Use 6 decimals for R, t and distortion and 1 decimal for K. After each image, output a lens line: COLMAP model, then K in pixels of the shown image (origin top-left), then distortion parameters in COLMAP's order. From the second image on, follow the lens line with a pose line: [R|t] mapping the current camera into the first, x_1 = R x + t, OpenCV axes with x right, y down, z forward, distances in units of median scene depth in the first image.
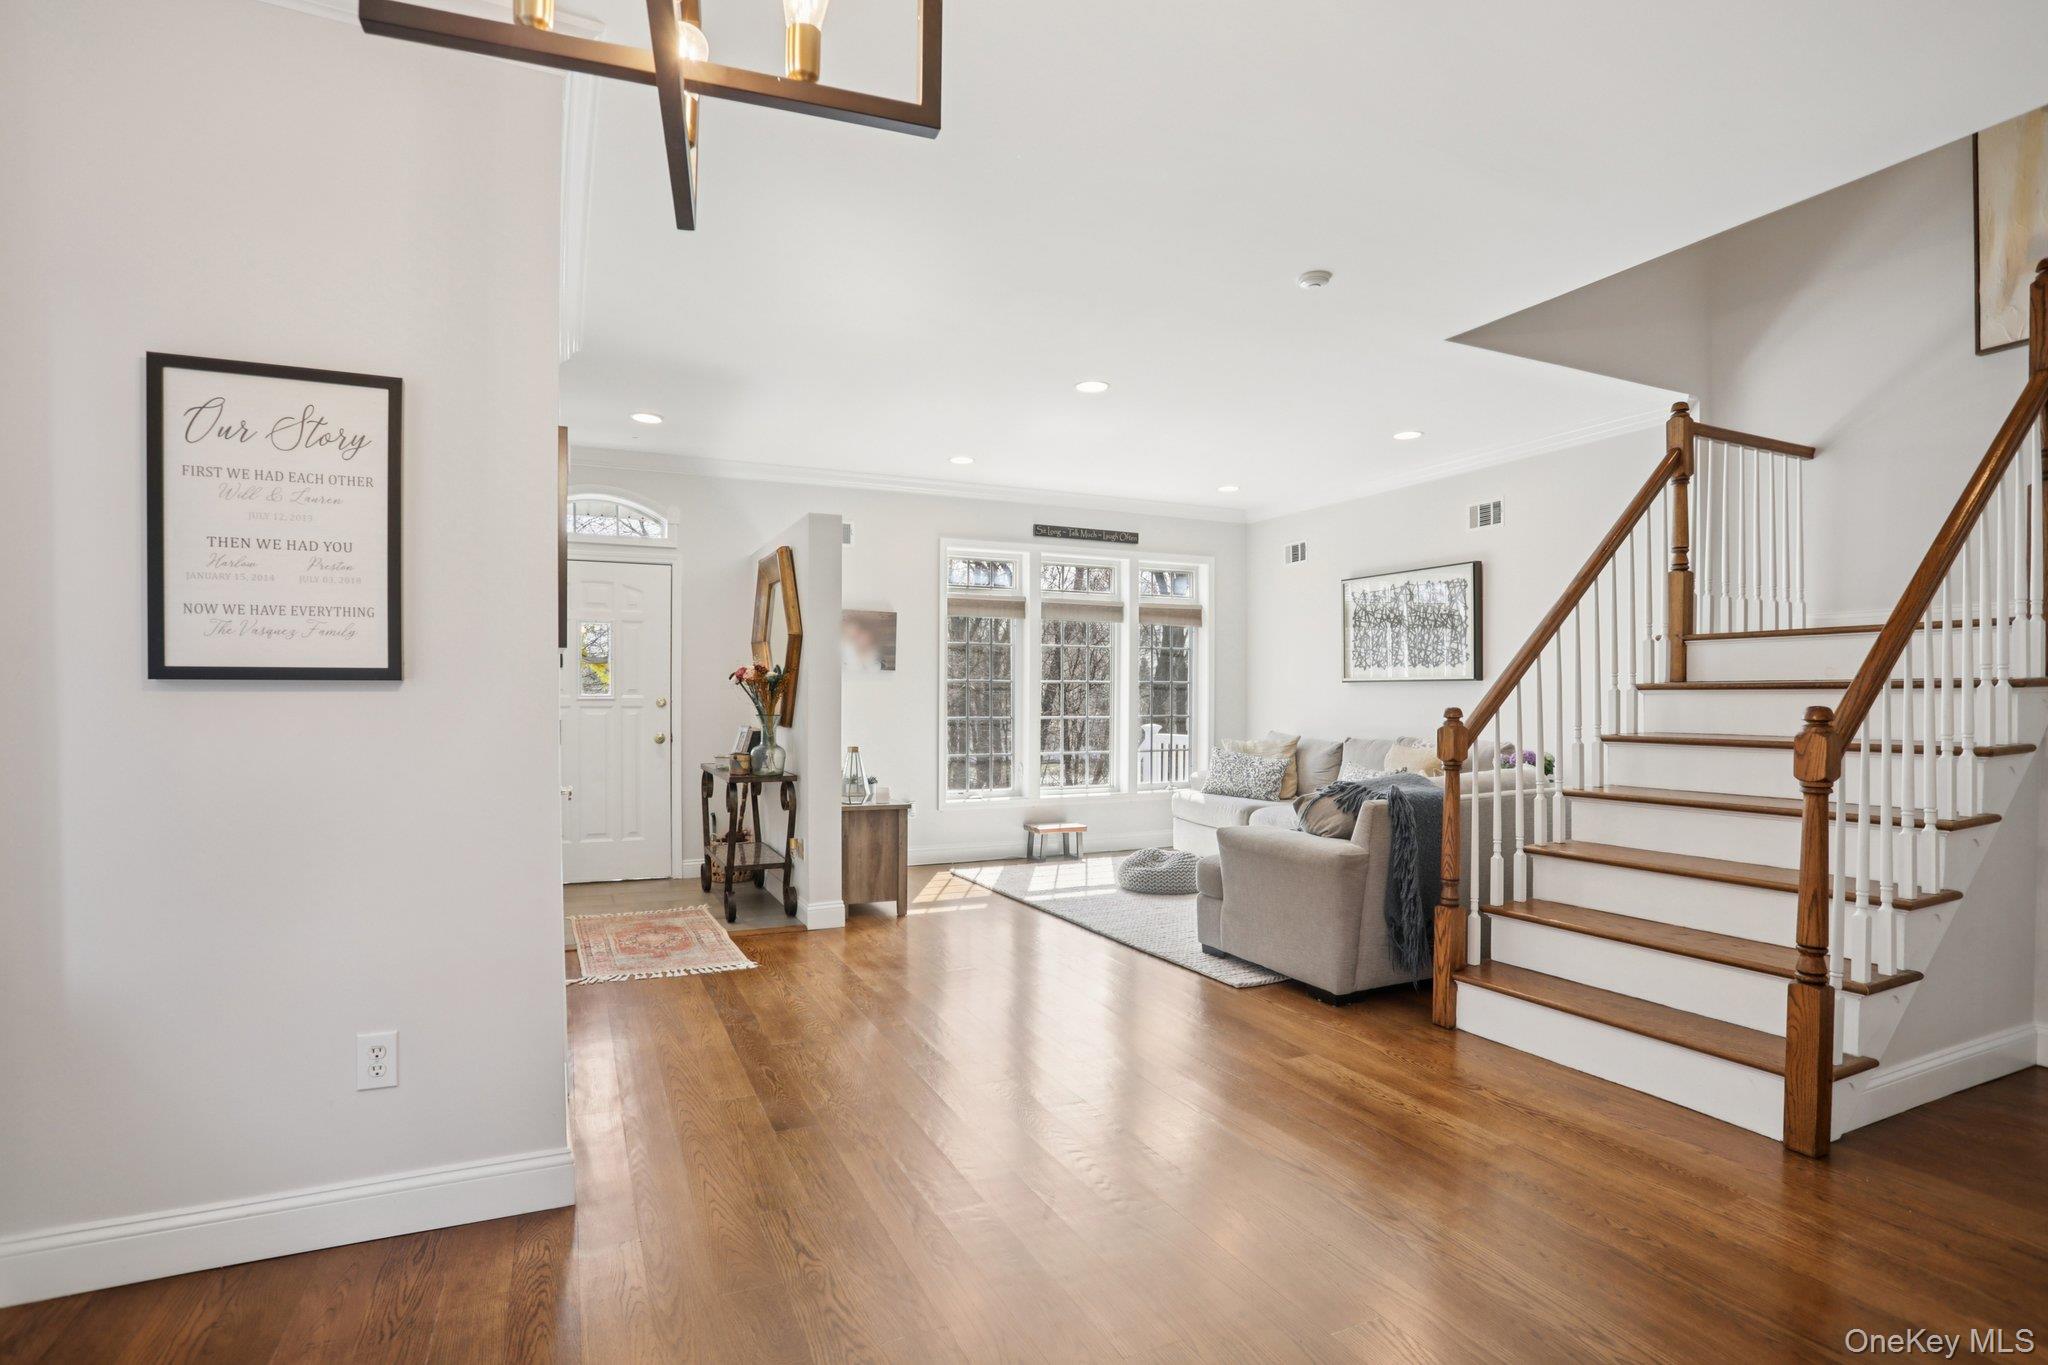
lens RADIAL K [[1008.9, 0, 1009.2], [0, 1008.9, 706.1], [0, 0, 1]] dist [-0.089825, 0.046811]
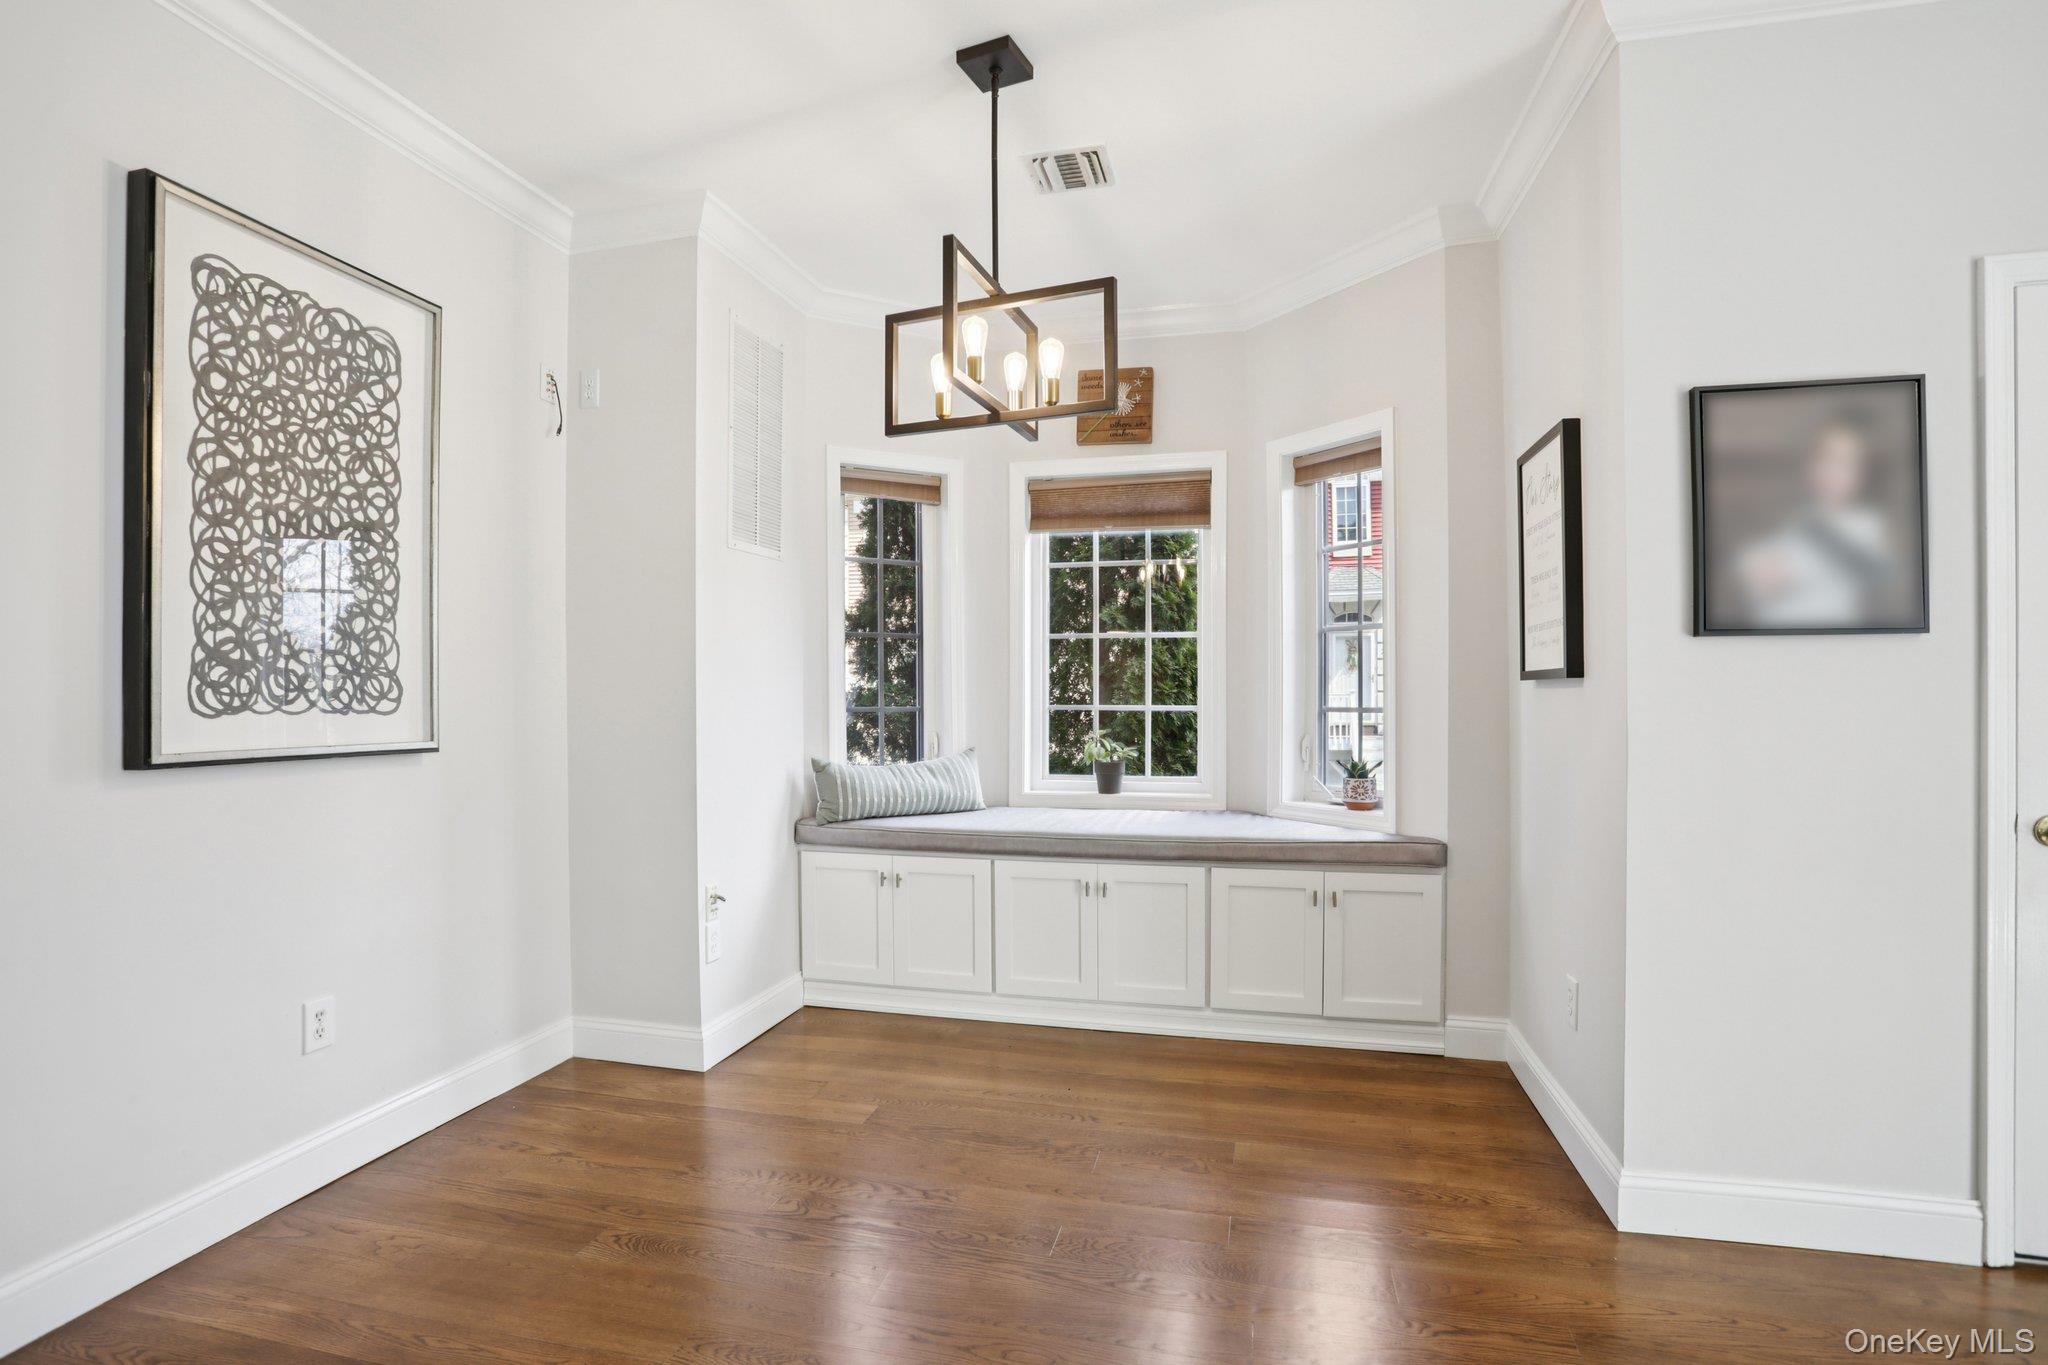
lens RADIAL K [[1008.2, 0, 998.5], [0, 1008.2, 700.9], [0, 0, 1]] dist [-0.088711, 0.040896]
pose [[-0.616459, 0.005541, -0.787368, 0.237479], [-0.005747, 0.999917, 0.011537, -0.002840], [0.787366, 0.011637, -0.616376, 0.391529]]
